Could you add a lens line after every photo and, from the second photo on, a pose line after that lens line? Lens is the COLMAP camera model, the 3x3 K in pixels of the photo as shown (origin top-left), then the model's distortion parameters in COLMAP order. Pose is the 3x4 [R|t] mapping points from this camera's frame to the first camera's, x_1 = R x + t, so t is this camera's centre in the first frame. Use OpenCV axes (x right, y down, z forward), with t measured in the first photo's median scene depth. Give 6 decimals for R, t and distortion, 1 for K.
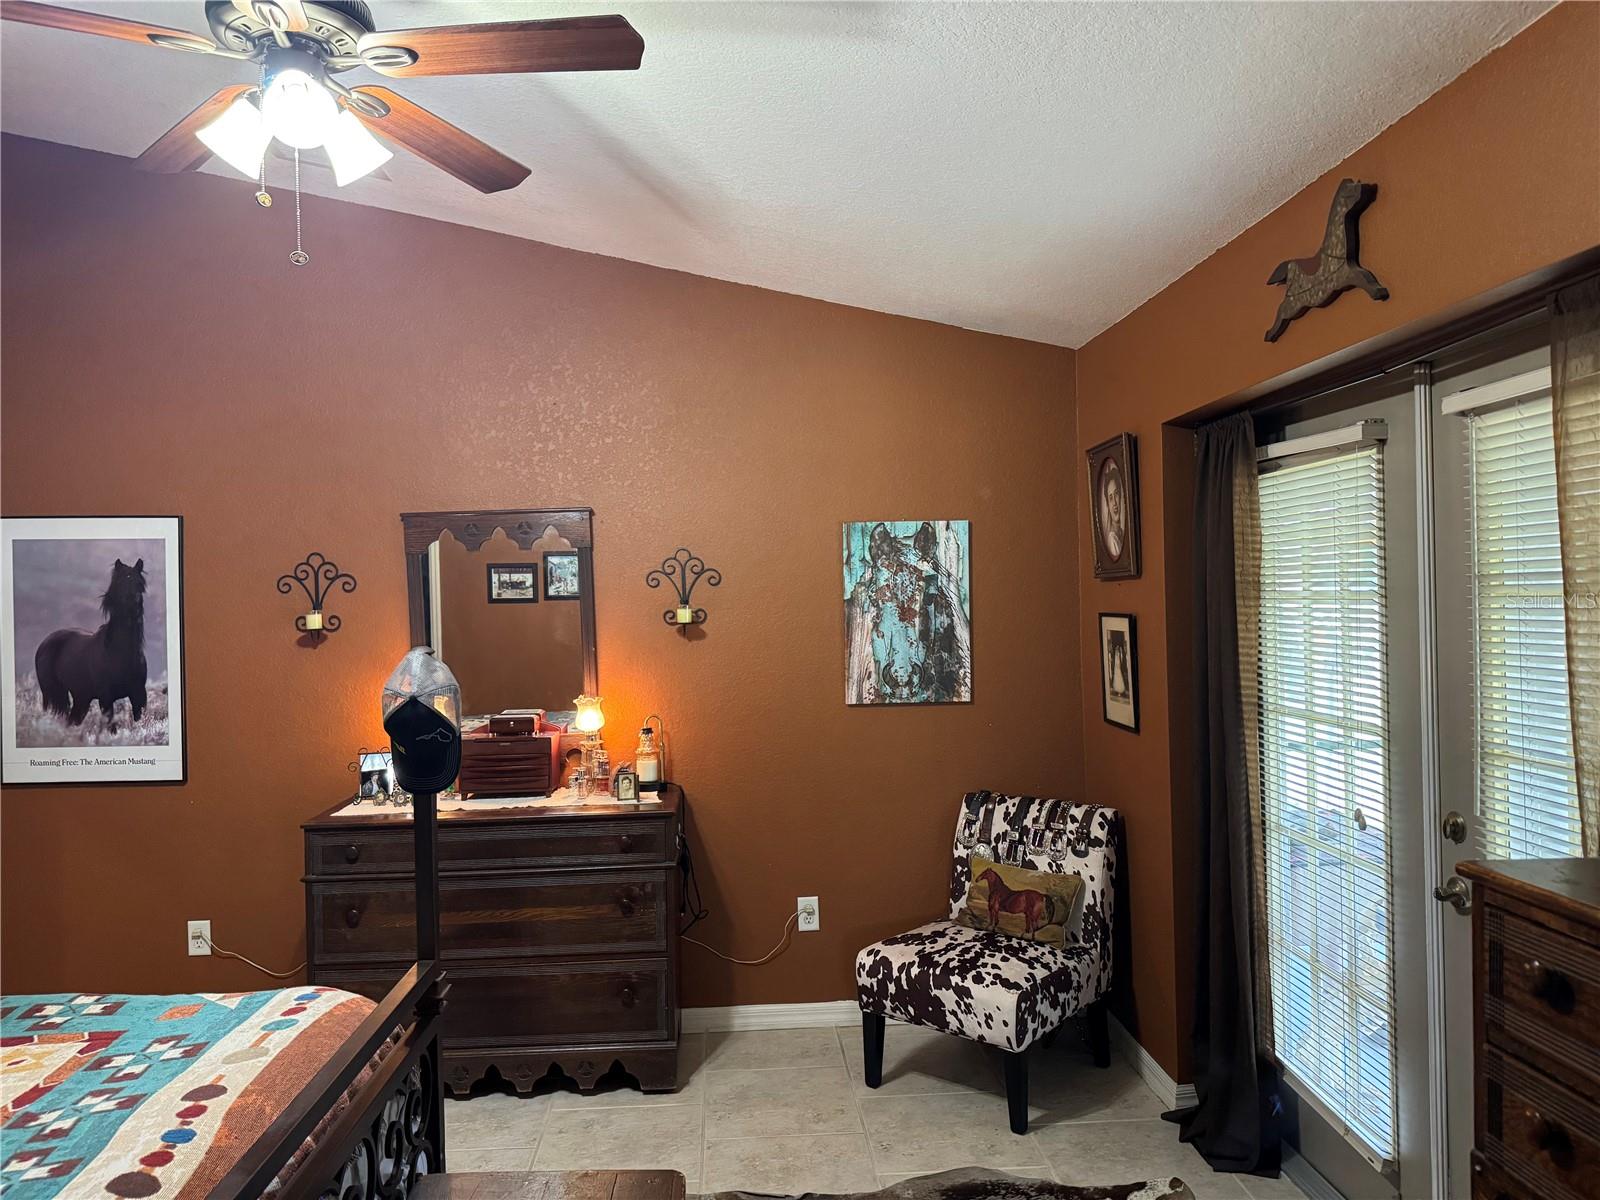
lens RADIAL K [[1132.1, 0, 794.7], [0, 1132.1, 593.5], [0, 0, 1]] dist [0.011645, -0.001793]
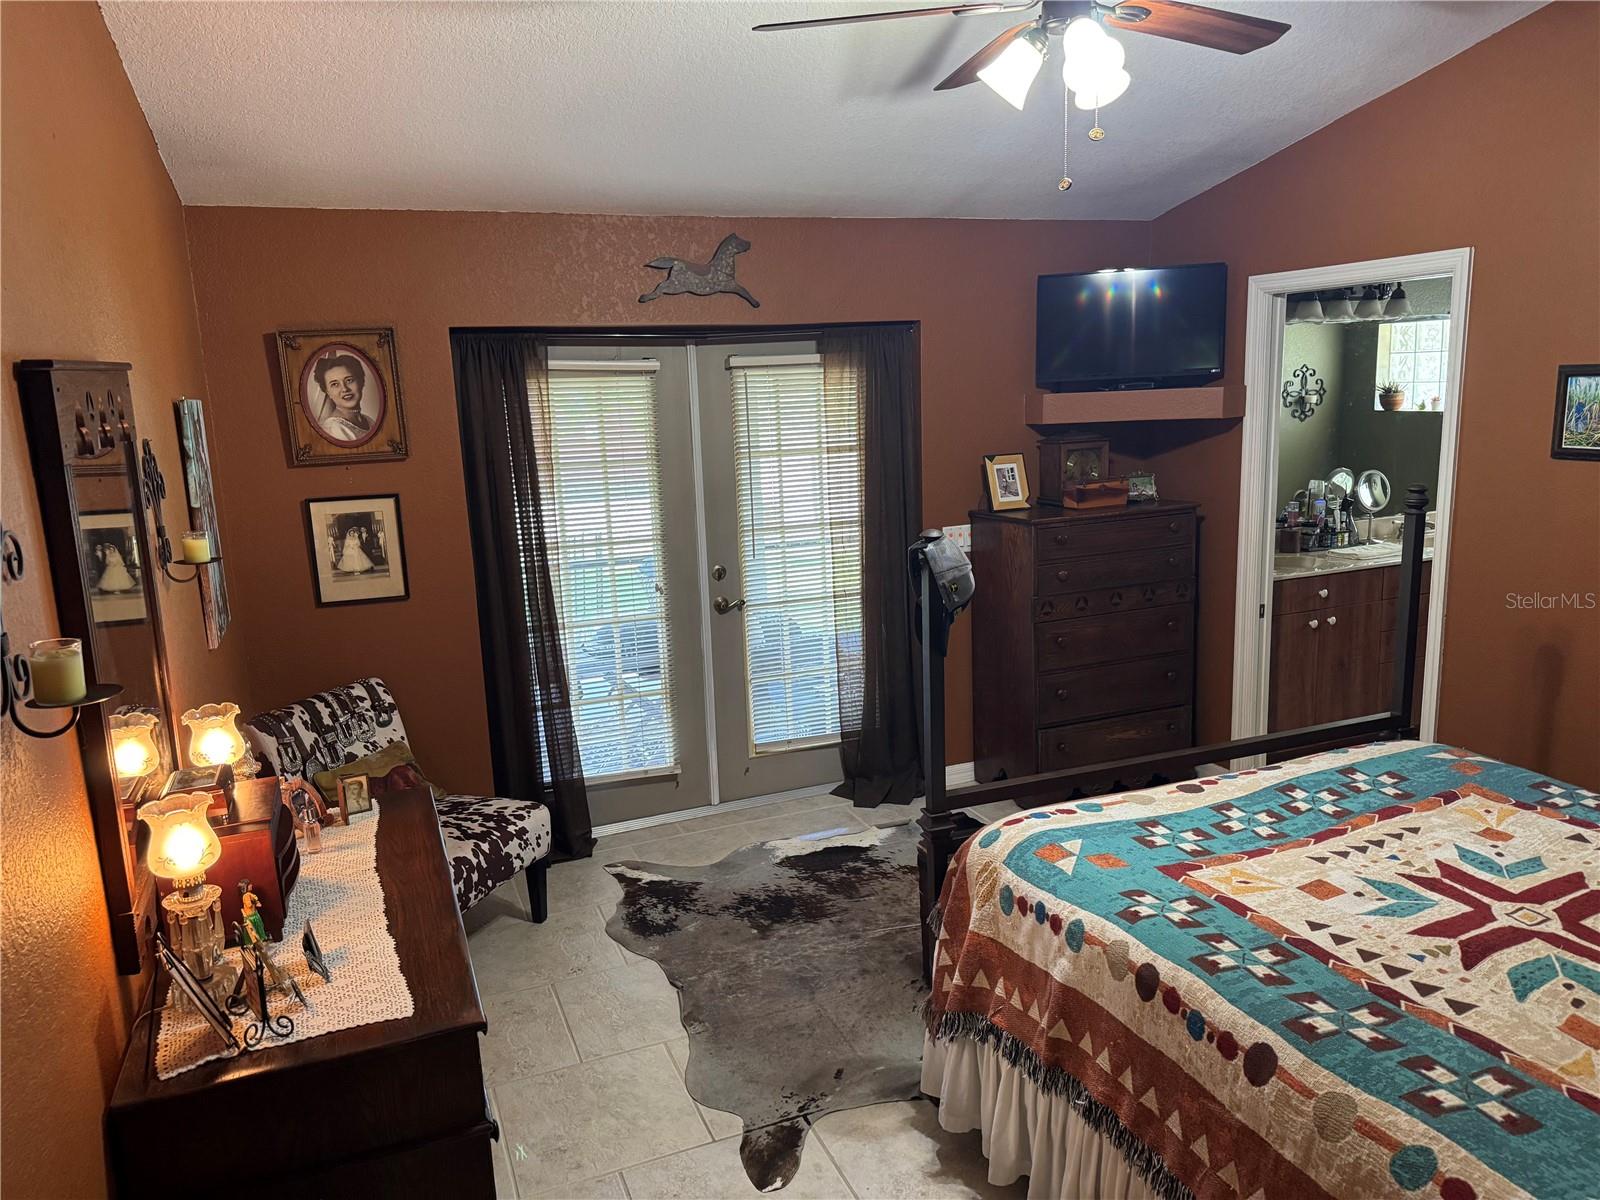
lens RADIAL K [[1132.1, 0, 796.3], [0, 1132.1, 602.1], [0, 0, 1]] dist [0.011645, -0.001793]
pose [[-0.314307, -0.147031, 0.937866, -0.907059], [0.051739, 0.983812, 0.171573, -0.048290], [-0.947911, 0.102451, -0.301611, 1.007027]]
